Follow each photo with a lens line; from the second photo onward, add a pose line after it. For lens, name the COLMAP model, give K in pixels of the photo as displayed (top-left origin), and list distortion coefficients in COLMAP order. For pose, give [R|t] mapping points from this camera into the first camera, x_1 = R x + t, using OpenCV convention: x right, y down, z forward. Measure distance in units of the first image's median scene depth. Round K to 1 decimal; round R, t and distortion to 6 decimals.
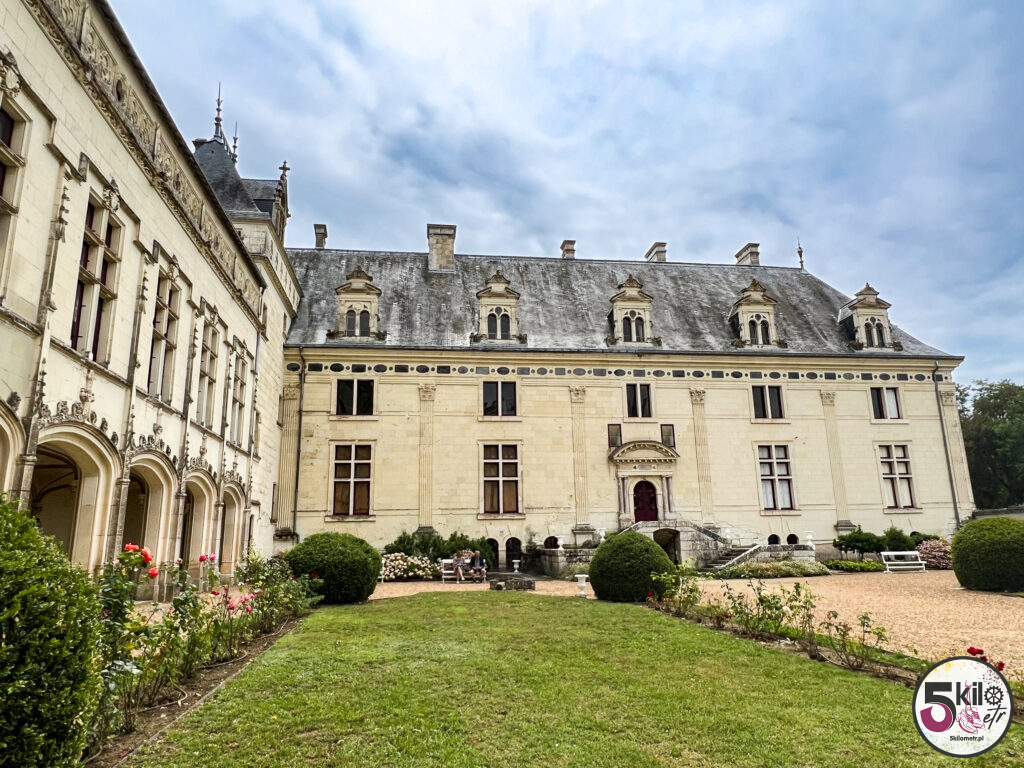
lens RADIAL K [[688.1, 0, 510.8], [0, 688.1, 380.0], [0, 0, 1]] dist [0.007631, -0.001150]
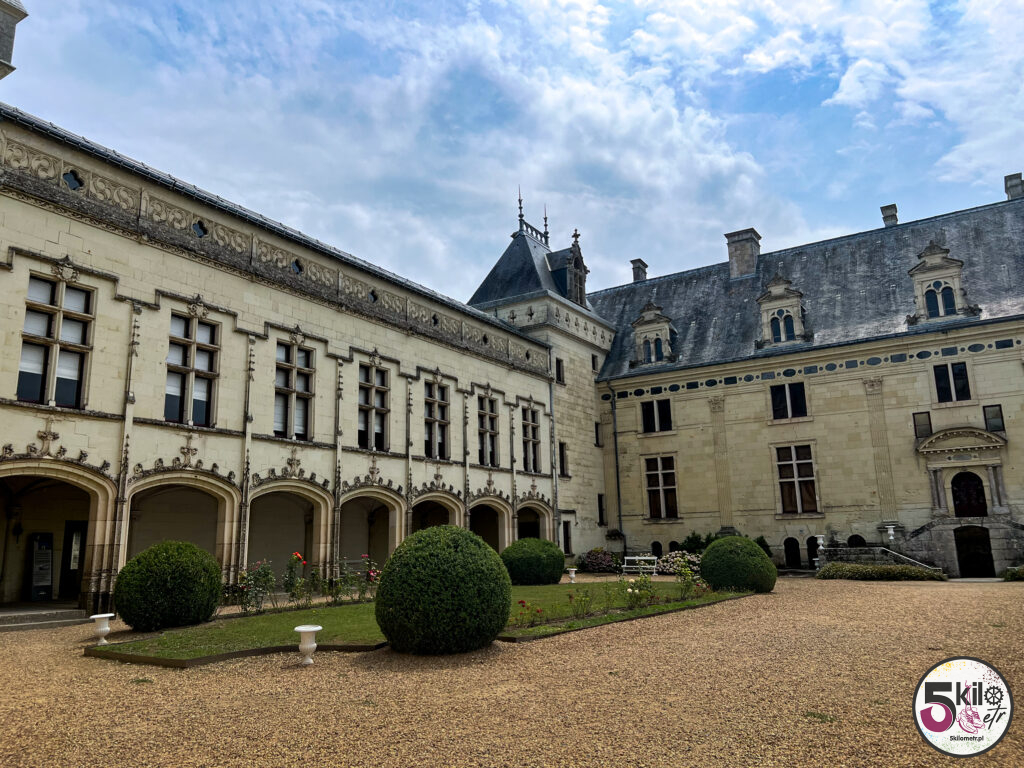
lens RADIAL K [[769.1, 0, 499.0], [0, 769.1, 386.9], [0, 0, 1]] dist [0.036160, -0.051017]
pose [[0.754298, -0.132363, -0.643052, 0.396562], [0.160755, 0.986887, -0.014572, -0.044976], [0.636548, -0.092382, 0.765684, -0.144693]]
